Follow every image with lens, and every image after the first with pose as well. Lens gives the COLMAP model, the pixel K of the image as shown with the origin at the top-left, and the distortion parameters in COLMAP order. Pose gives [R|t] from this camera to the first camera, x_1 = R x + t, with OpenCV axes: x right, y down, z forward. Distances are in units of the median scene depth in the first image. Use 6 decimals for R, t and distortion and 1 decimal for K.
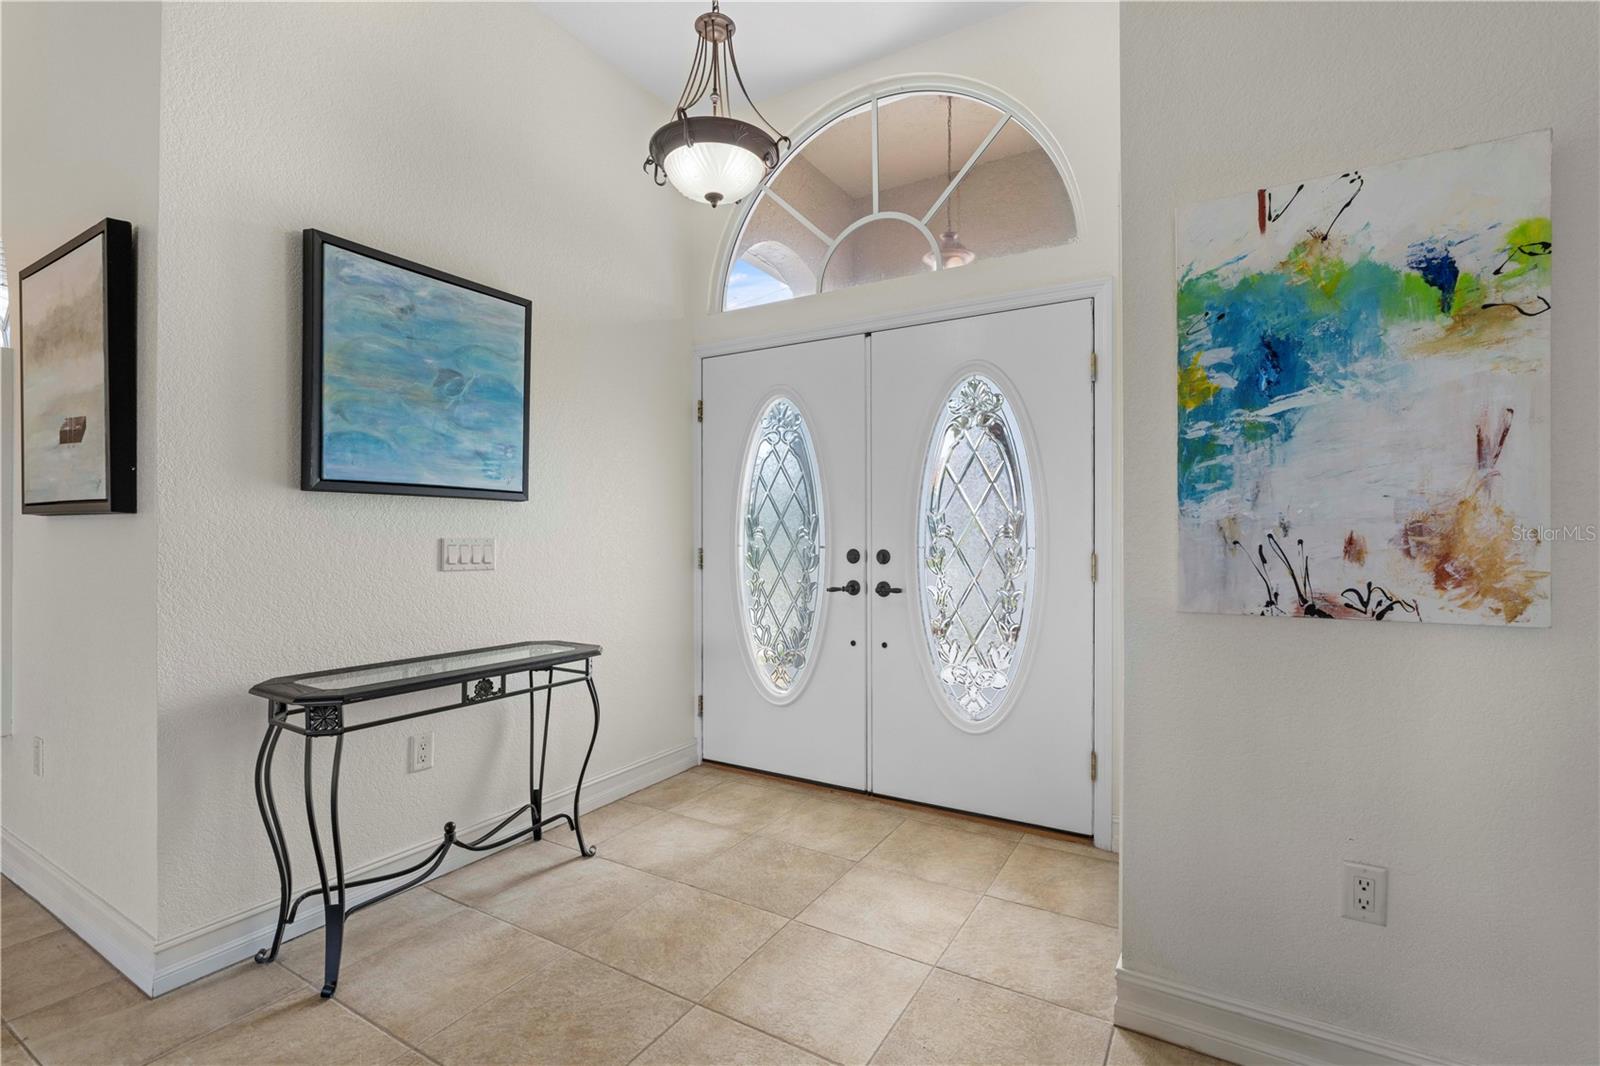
lens RADIAL K [[719.5, 0, 799.2], [0, 719.5, 538.3], [0, 0, 1]] dist [-0.008989, 0.002860]
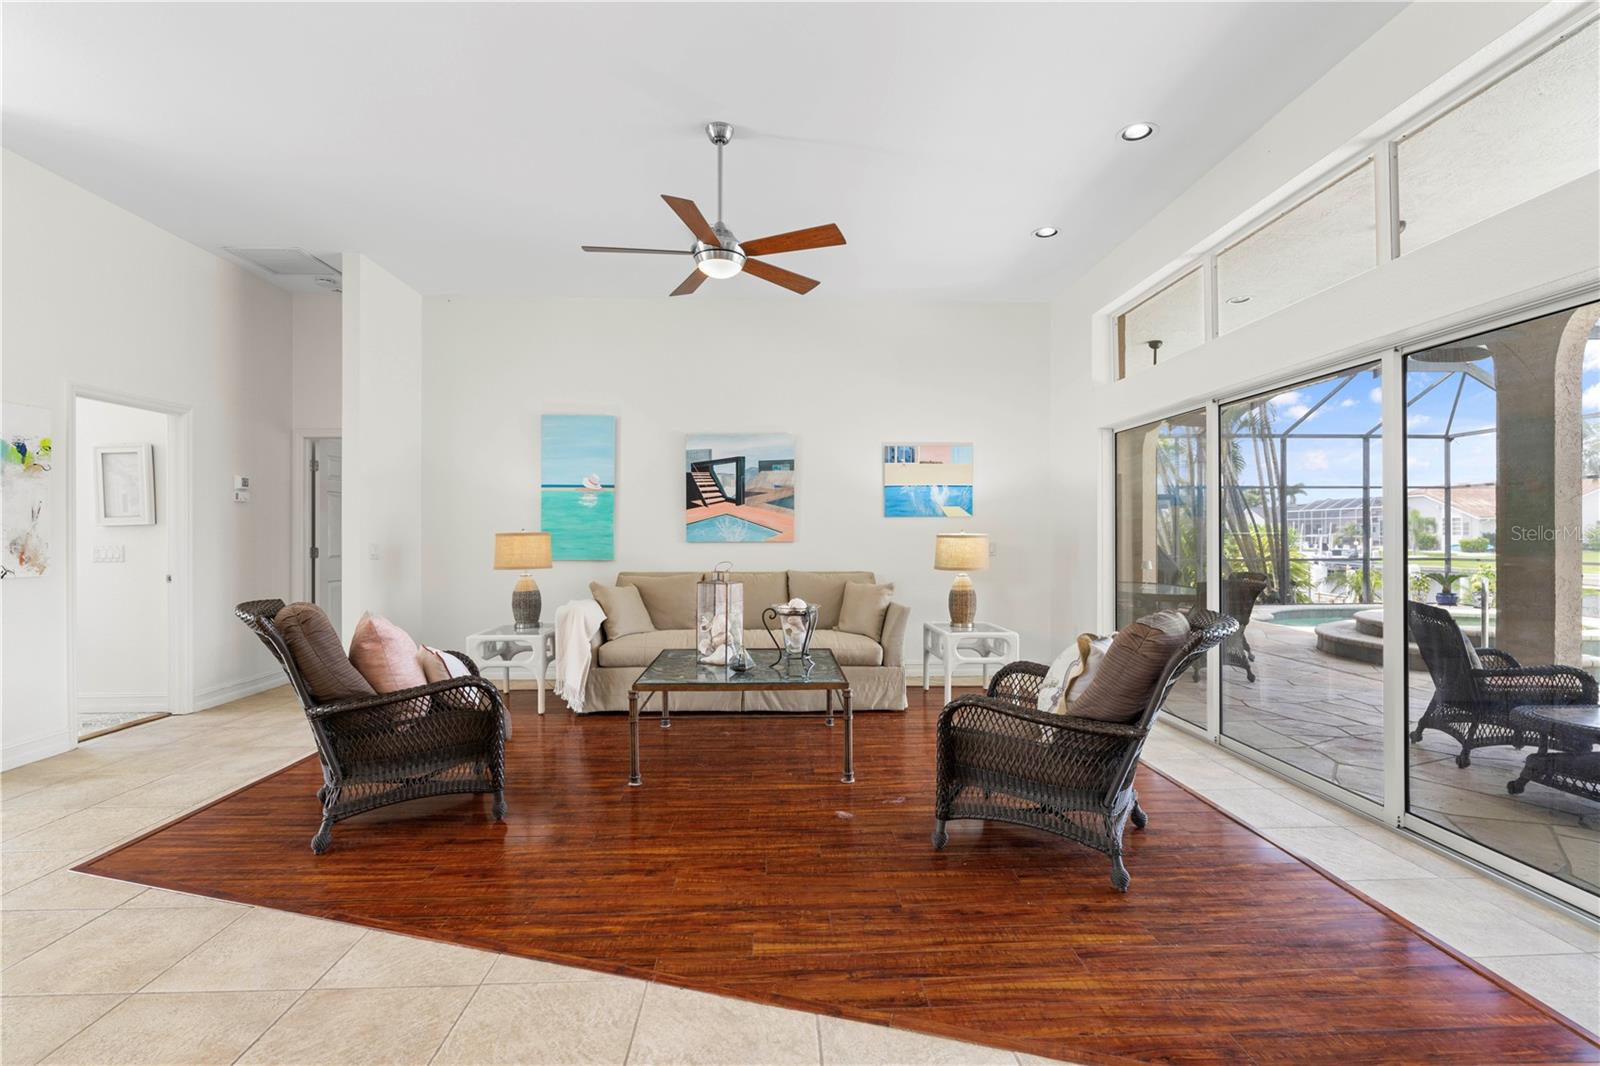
lens RADIAL K [[719.5, 0, 803.4], [0, 719.5, 536.6], [0, 0, 1]] dist [-0.008989, 0.002860]
pose [[-0.548626, 0.000293, 0.836068, -2.586585], [0.004223, 0.999988, 0.002421, -0.026126], [-0.836057, 0.004859, -0.548621, 0.003802]]
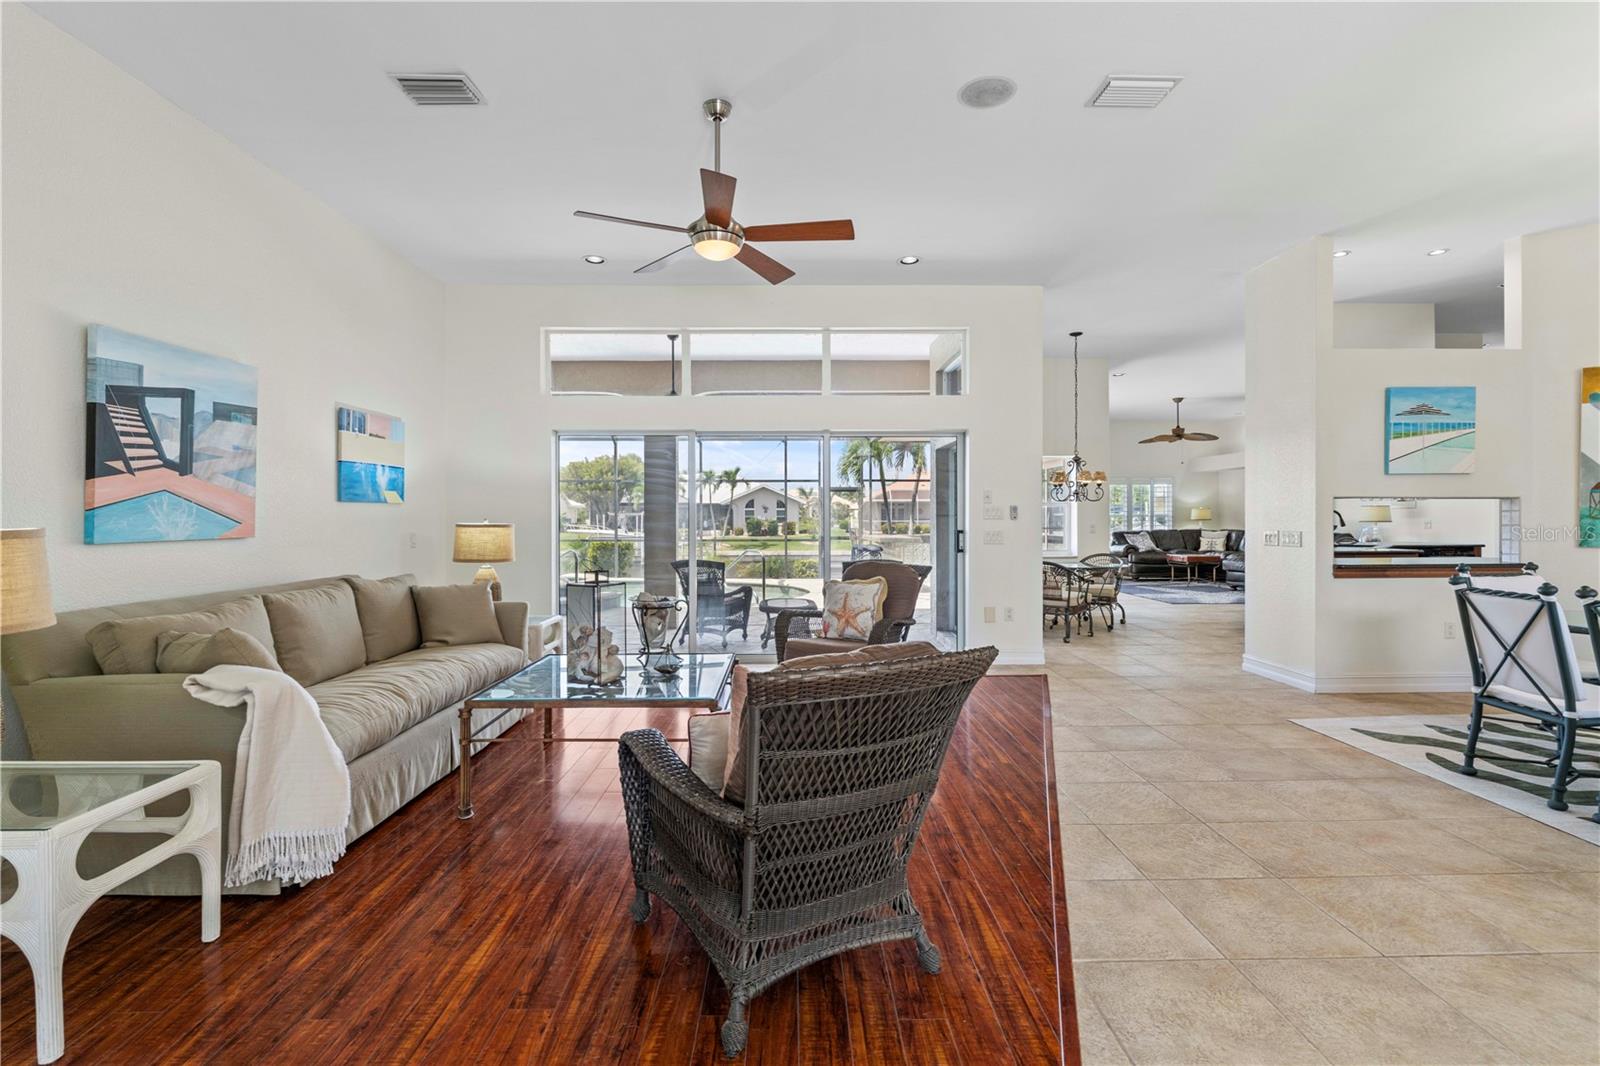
lens RADIAL K [[719.5, 0, 801.2], [0, 719.5, 523.8], [0, 0, 1]] dist [-0.008989, 0.002860]
pose [[-0.853540, 0.008474, -0.520958, 0.310429], [0.002688, 0.999926, 0.011862, -0.059660], [0.521020, 0.008725, -0.853500, 0.967374]]
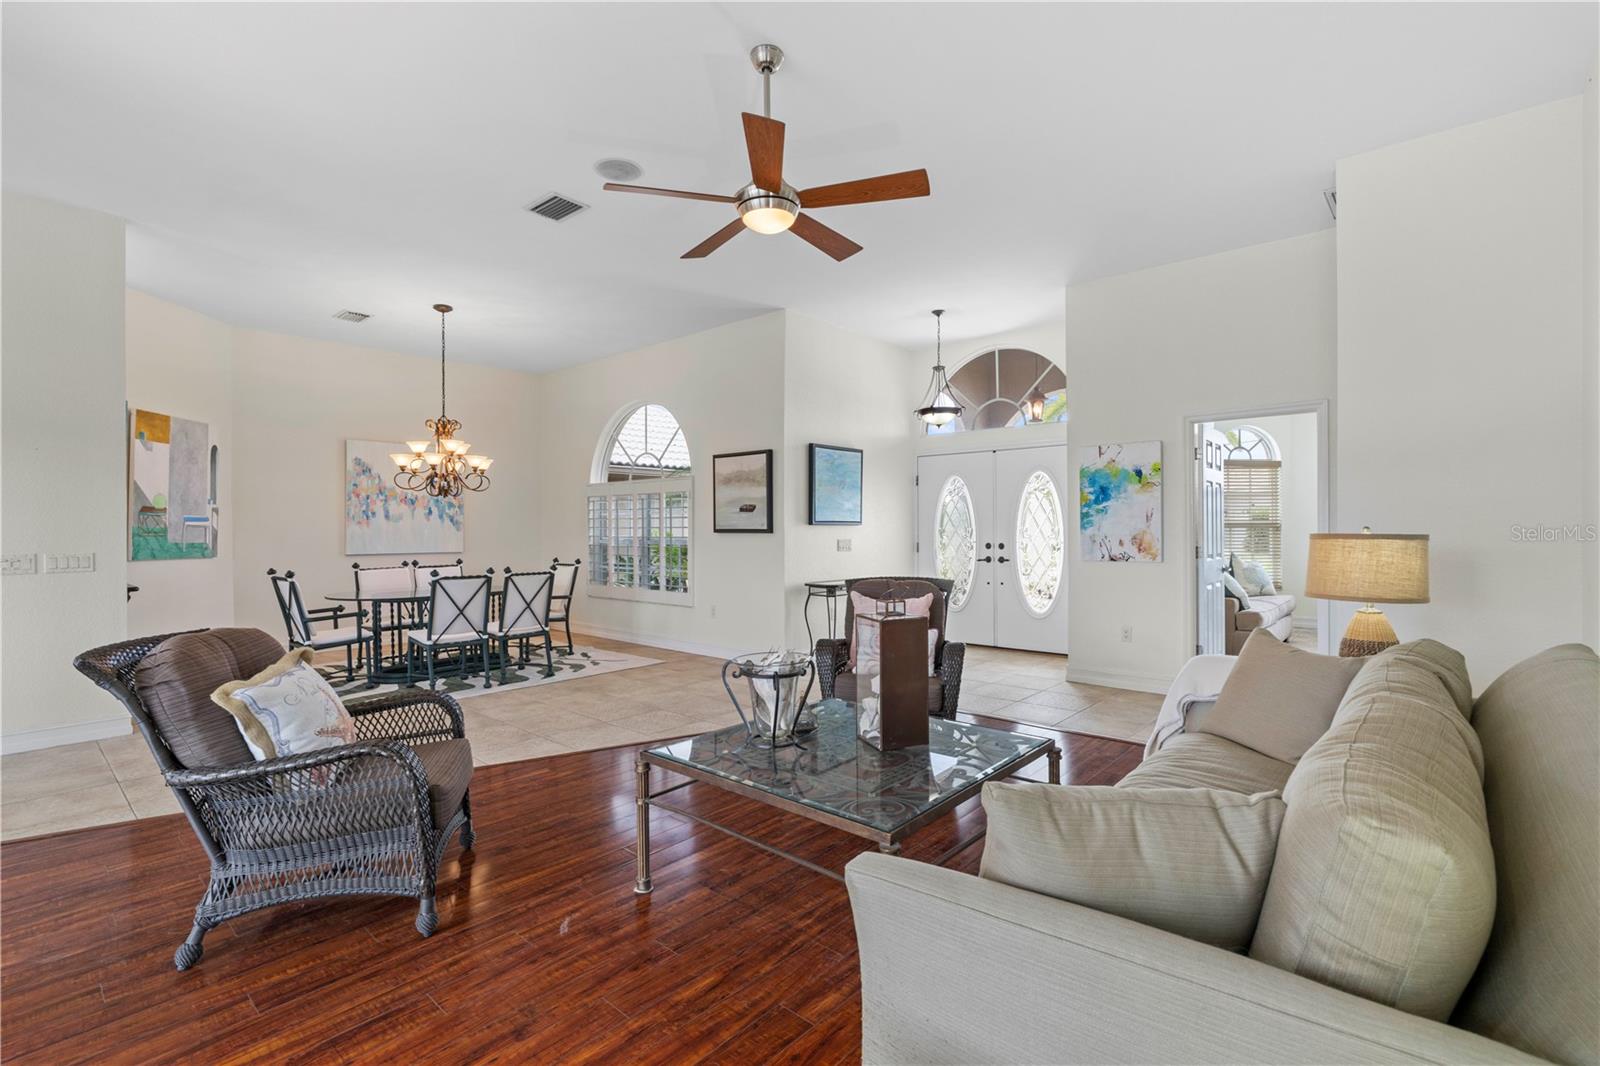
lens RADIAL K [[719.5, 0, 801.3], [0, 719.5, 535.0], [0, 0, 1]] dist [-0.008989, 0.002860]
pose [[0.982884, -0.003335, -0.184197, -0.181321], [0.004289, 0.999979, 0.004780, -0.047779], [0.184177, -0.005488, 0.982878, -2.796756]]
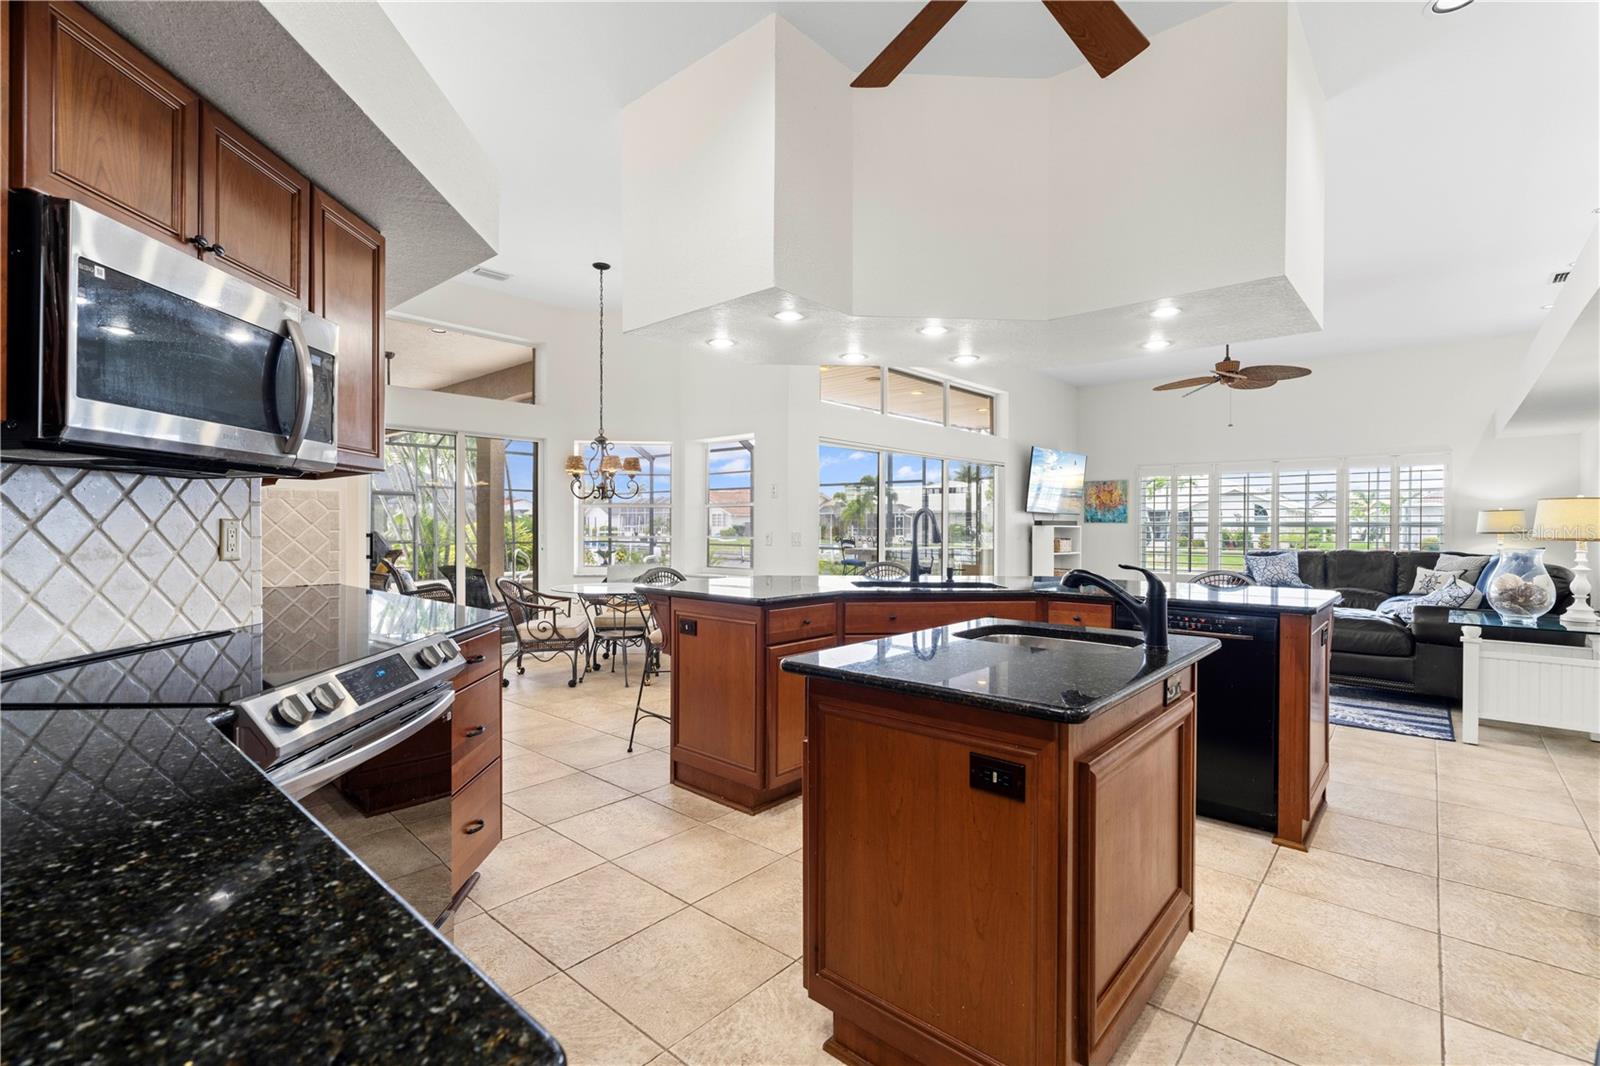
lens RADIAL K [[719.5, 0, 802.9], [0, 719.5, 537.8], [0, 0, 1]] dist [-0.008989, 0.002860]
pose [[-0.982883, -0.007919, 0.184061, -5.430787], [-0.003941, 0.999751, 0.021968, -0.043365], [-0.184189, 0.020866, -0.982669, 1.029329]]
